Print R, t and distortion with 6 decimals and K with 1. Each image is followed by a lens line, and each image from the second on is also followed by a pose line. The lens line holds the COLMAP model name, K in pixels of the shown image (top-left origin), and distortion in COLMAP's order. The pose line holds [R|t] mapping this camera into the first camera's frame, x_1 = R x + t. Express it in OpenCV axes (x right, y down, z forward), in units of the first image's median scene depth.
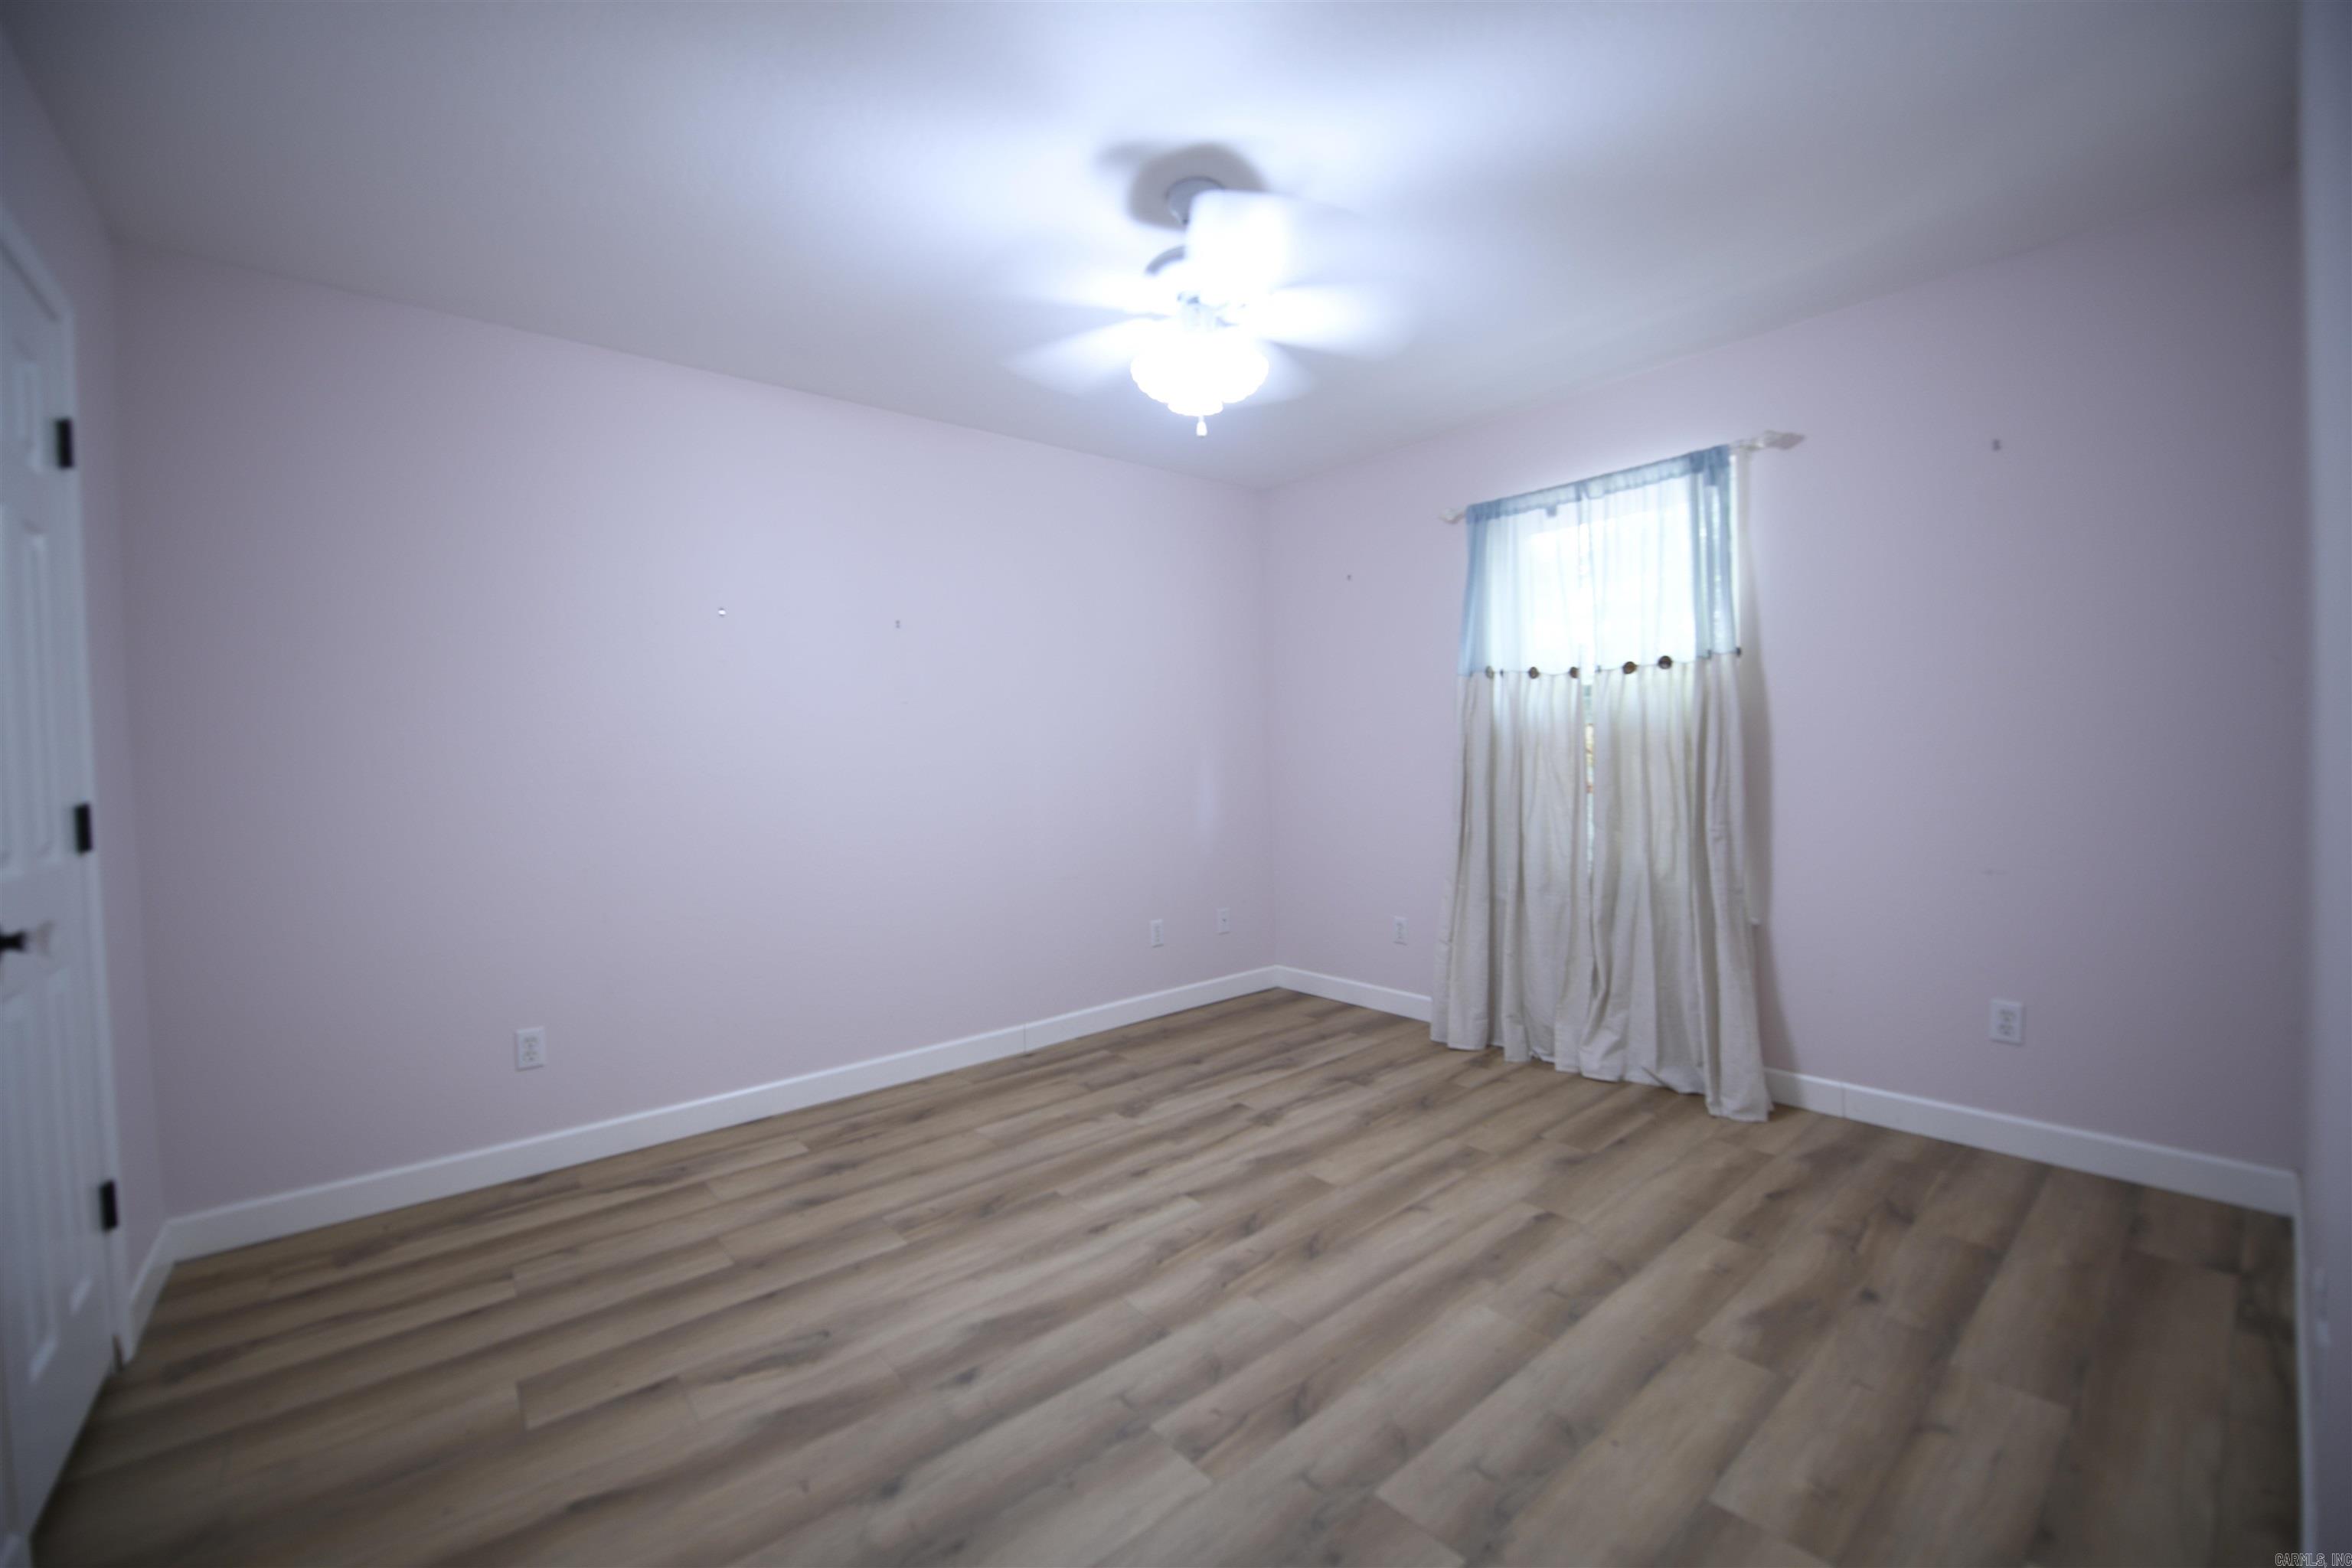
lens RADIAL K [[944.1, 0, 1188.6], [0, 944.1, 780.0], [0, 0, 1]] dist [-0.018730, -0.001290]
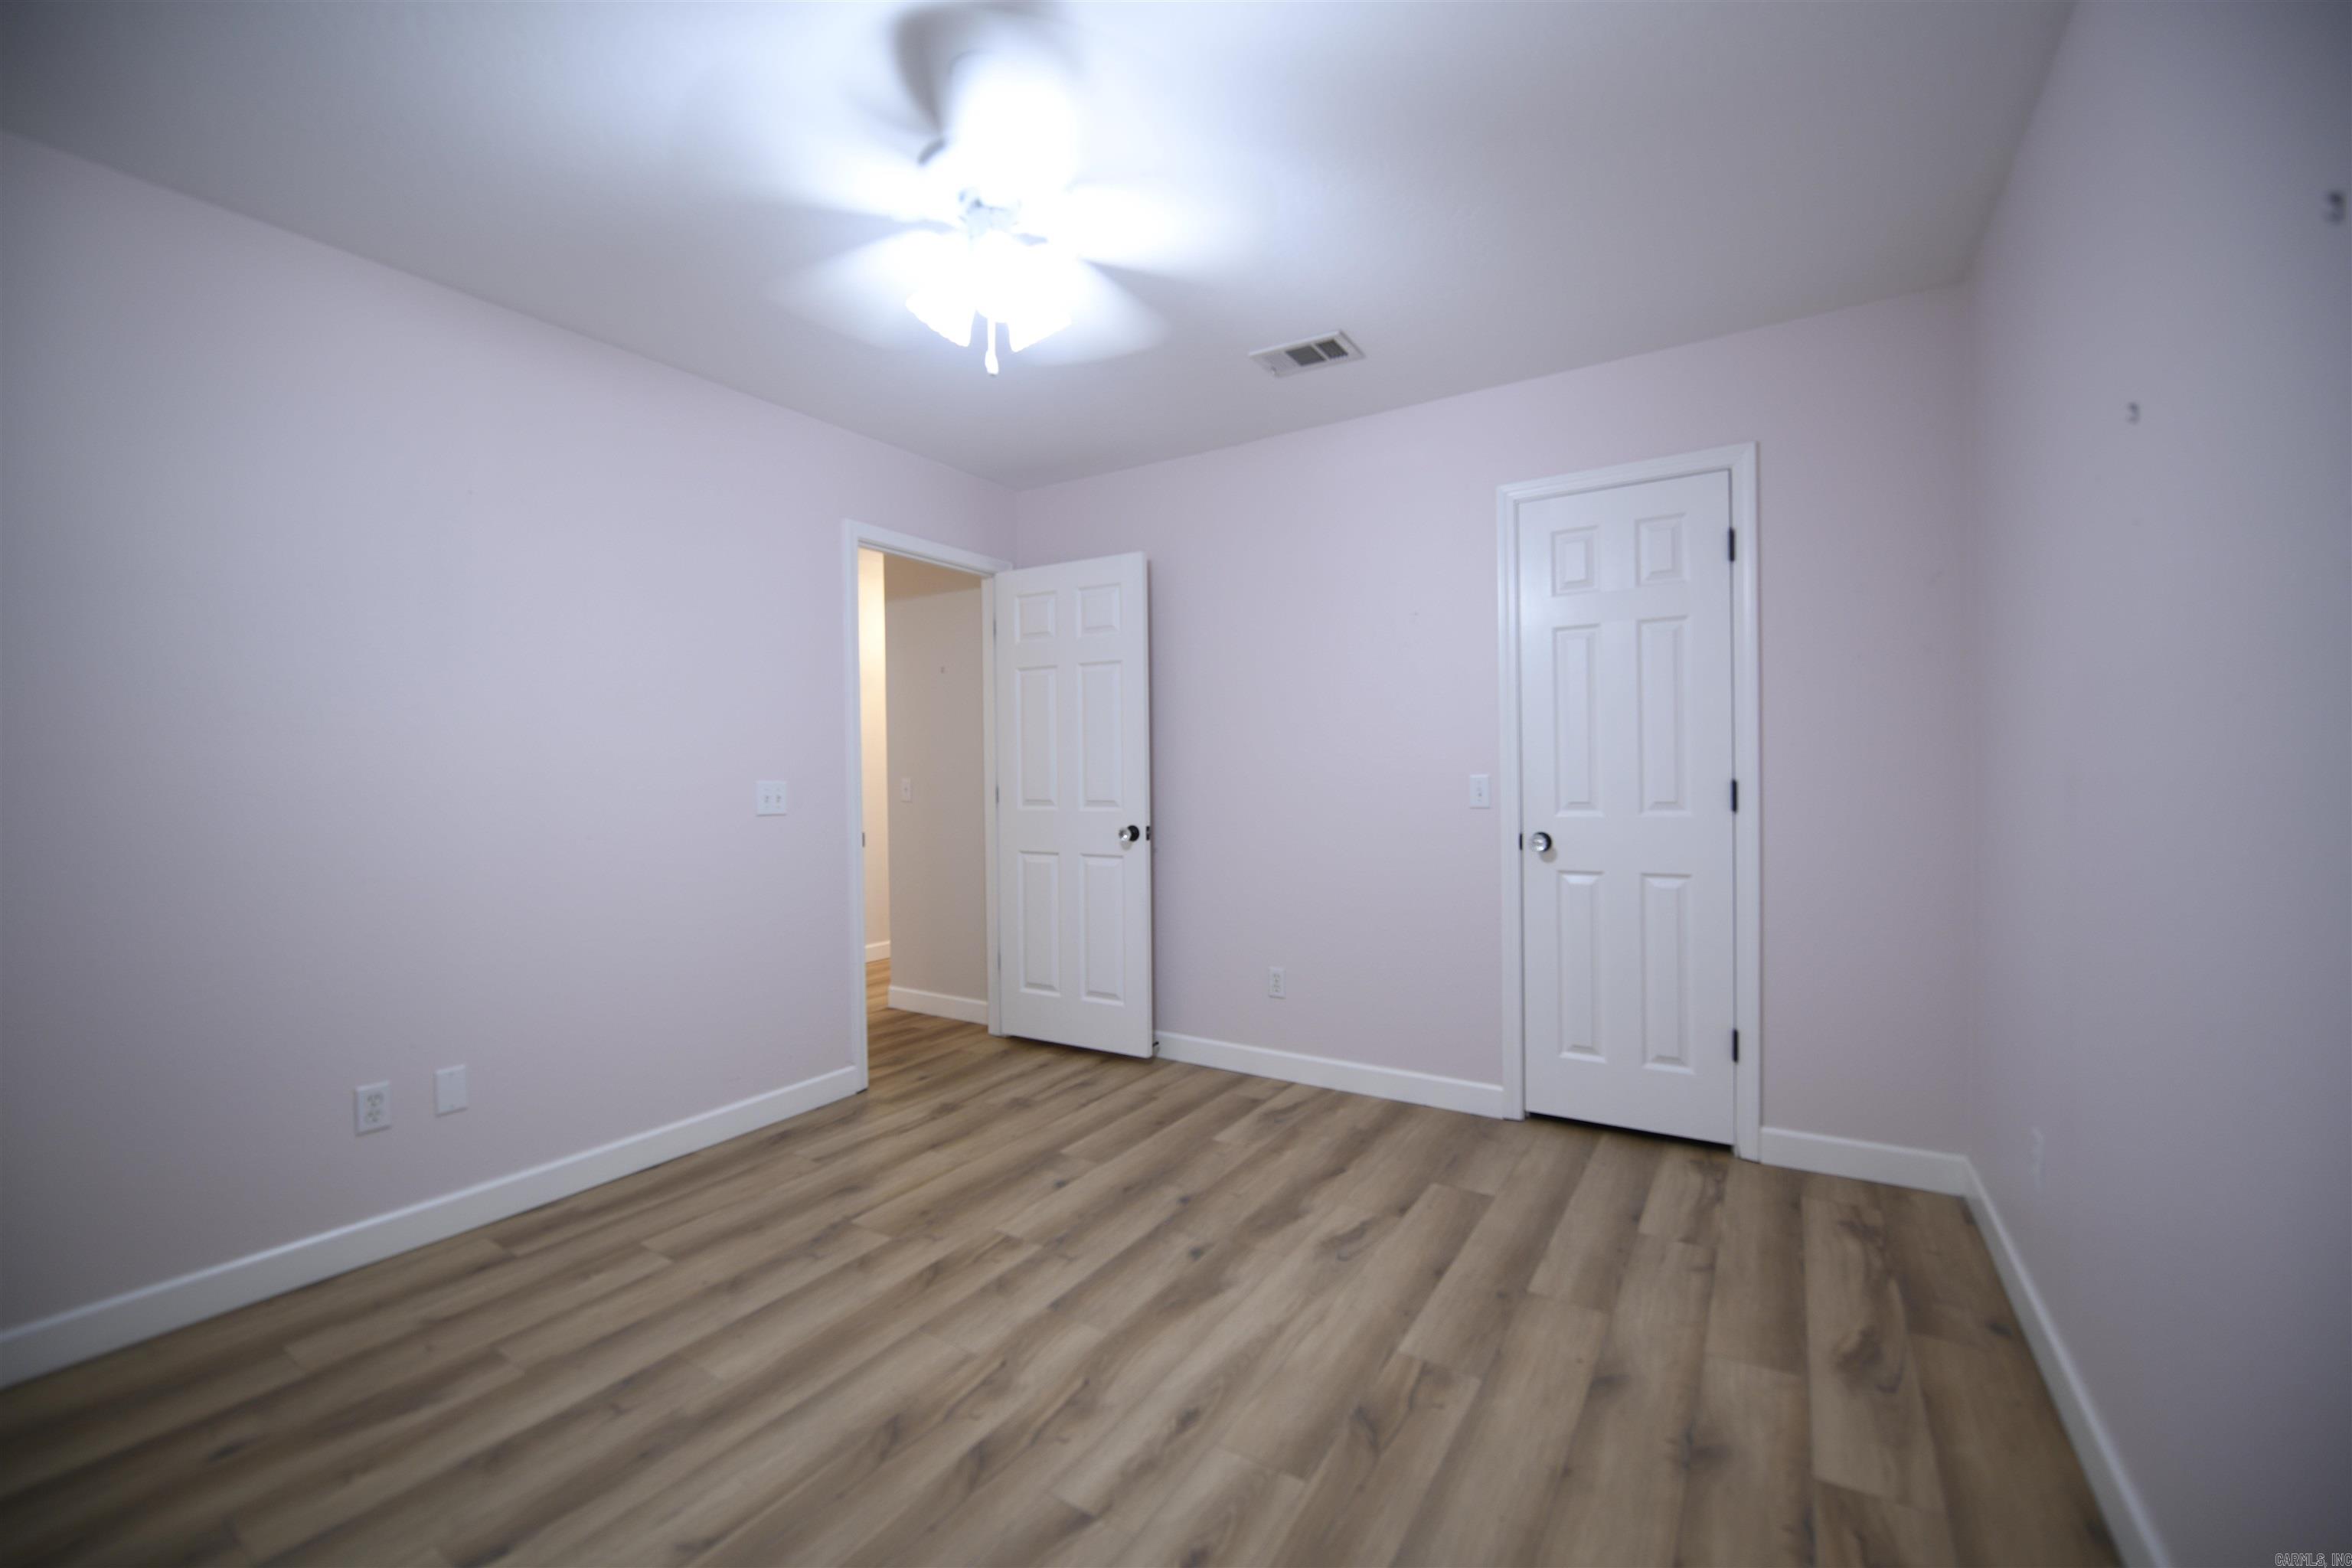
lens RADIAL K [[944.1, 0, 1177.4], [0, 944.1, 776.4], [0, 0, 1]] dist [-0.018730, -0.001290]
pose [[-0.956680, 0.039763, -0.288412, 0.116640], [0.033593, 0.999089, 0.026314, -0.045602], [0.289196, 0.015485, -0.957145, 1.926082]]
